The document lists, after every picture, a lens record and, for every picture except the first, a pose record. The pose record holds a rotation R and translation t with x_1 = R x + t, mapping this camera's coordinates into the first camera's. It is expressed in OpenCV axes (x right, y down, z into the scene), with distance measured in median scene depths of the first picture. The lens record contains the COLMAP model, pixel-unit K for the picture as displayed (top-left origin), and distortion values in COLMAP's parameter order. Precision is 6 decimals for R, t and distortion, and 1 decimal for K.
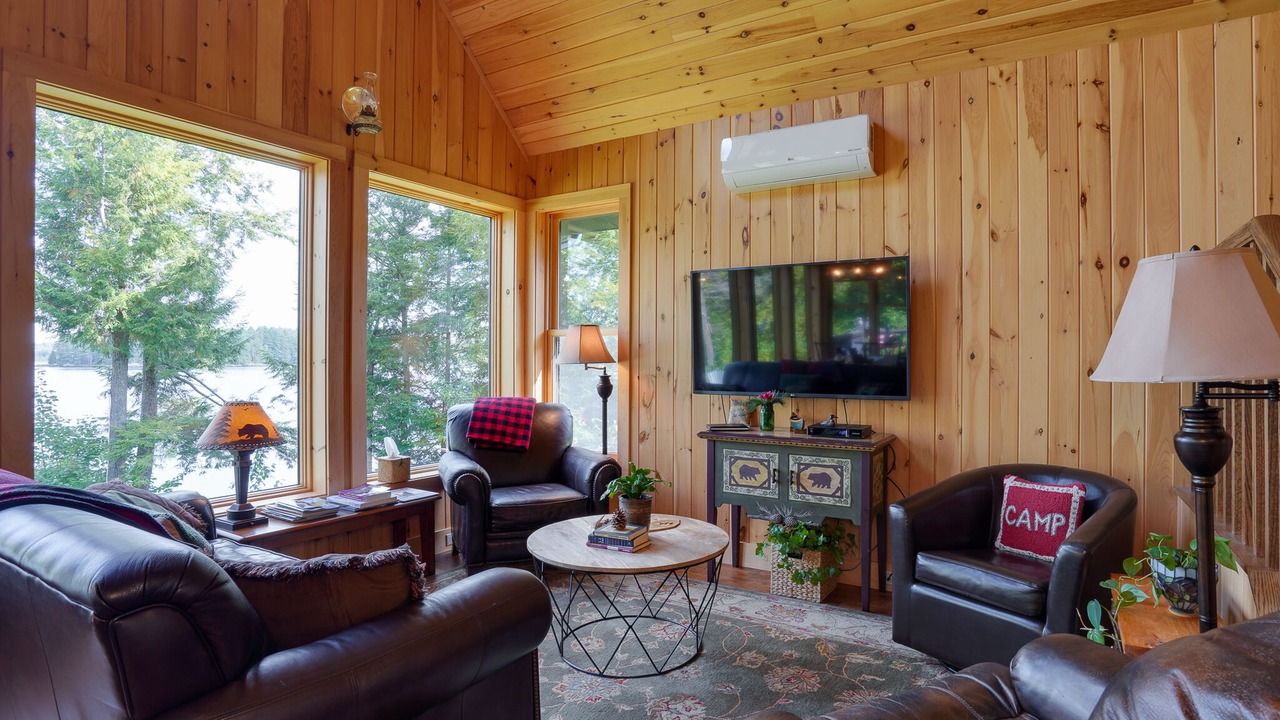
lens RADIAL K [[665.4, 0, 688.8], [0, 665.4, 362.1], [0, 0, 1]] dist [-0.086143, 0.047990]
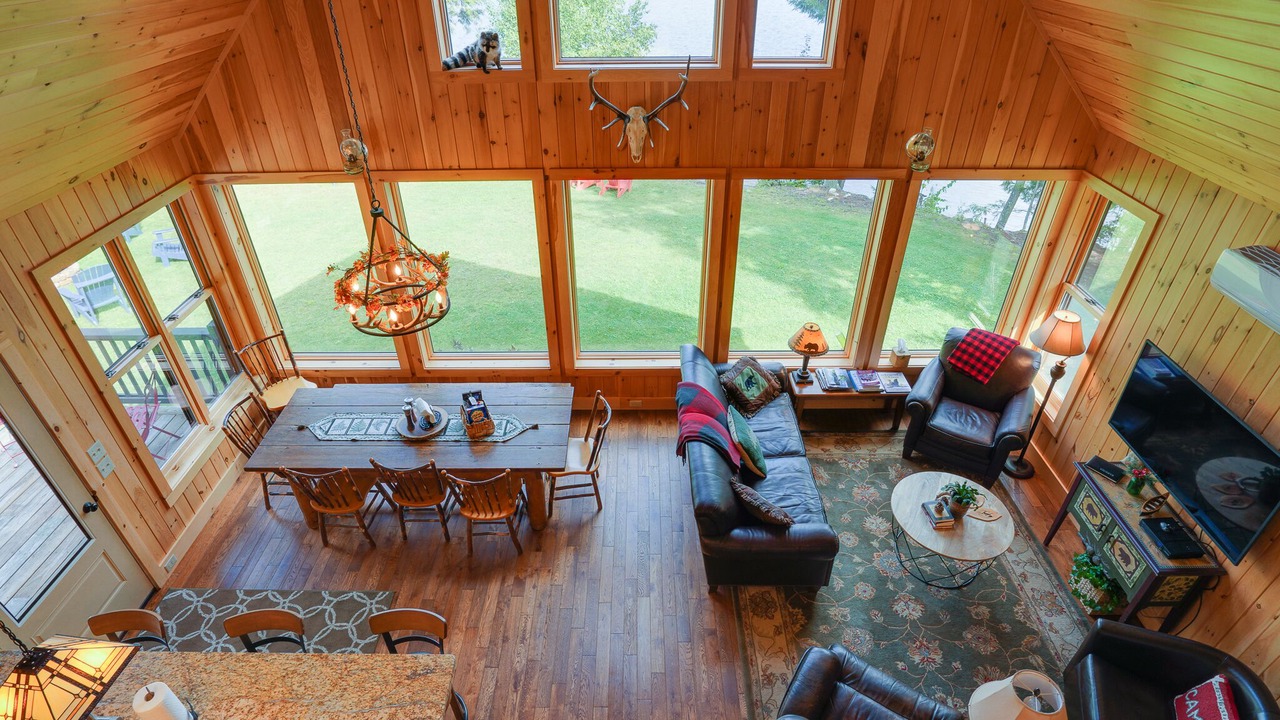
lens RADIAL K [[658.6, 0, 640.0], [0, 658.6, 360.0], [0, 0, 1]] dist [-0.003818, 0.000441]
pose [[0.504375, 0.482559, -0.716061, 0.409766], [0.011854, 0.825321, 0.564540, -0.796755], [0.863403, -0.293228, 0.410551, -0.224902]]
